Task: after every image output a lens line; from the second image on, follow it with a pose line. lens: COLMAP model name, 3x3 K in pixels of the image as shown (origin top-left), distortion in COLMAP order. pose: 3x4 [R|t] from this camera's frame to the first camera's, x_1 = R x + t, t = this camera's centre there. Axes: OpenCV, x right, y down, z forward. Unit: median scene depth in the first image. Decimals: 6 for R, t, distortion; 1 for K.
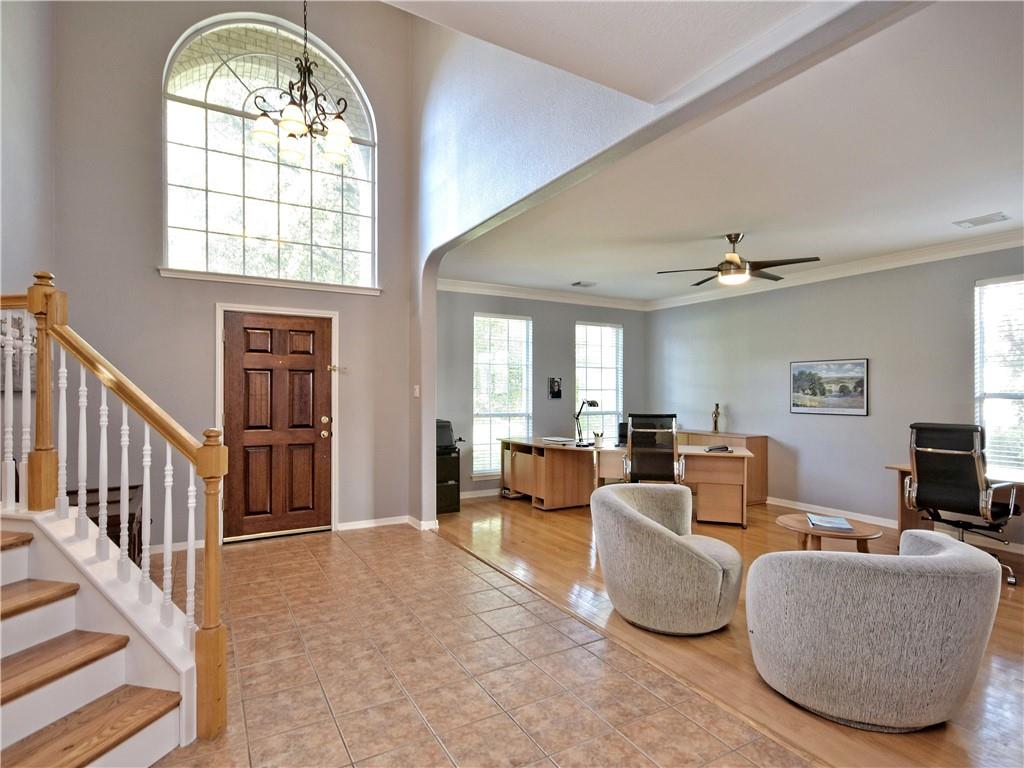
lens RADIAL K [[523.6, 0, 509.7], [0, 523.6, 384.6], [0, 0, 1]] dist [-0.003659, -0.000084]
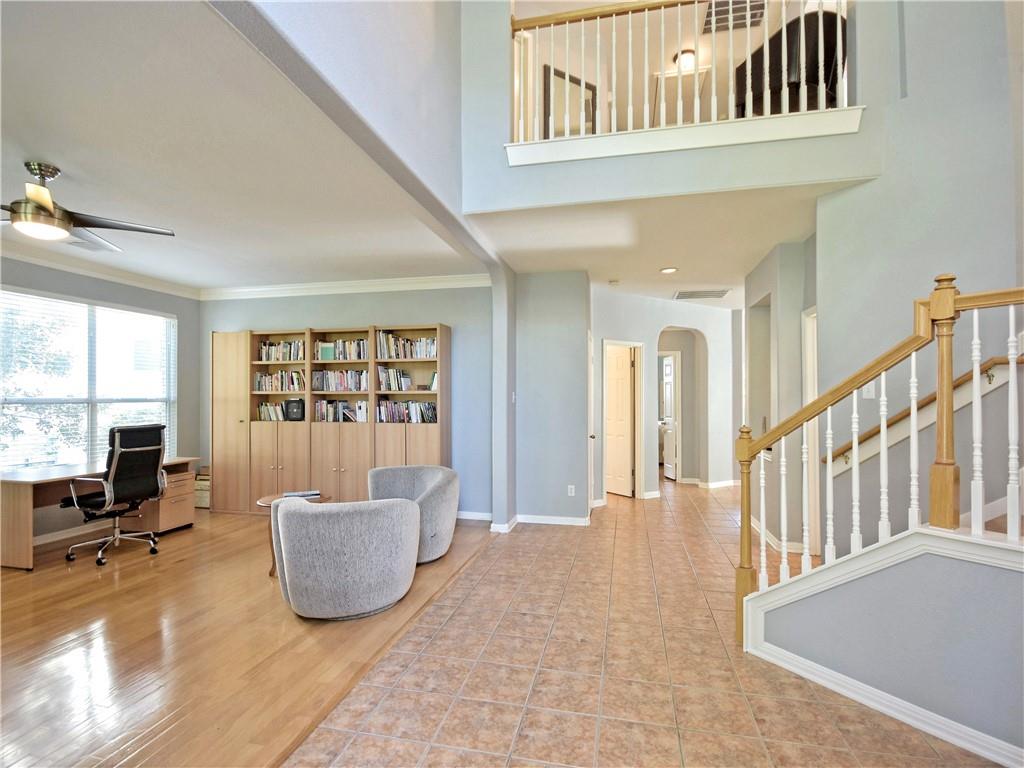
lens RADIAL K [[503.8, 0, 511.7], [0, 503.8, 388.9], [0, 0, 1]] dist [0.007067, -0.002268]
pose [[-0.723071, 0.000787, 0.690773, -0.838802], [-0.007555, 0.999931, -0.009048, -0.001056], [-0.690732, -0.011761, -0.723015, 1.931906]]
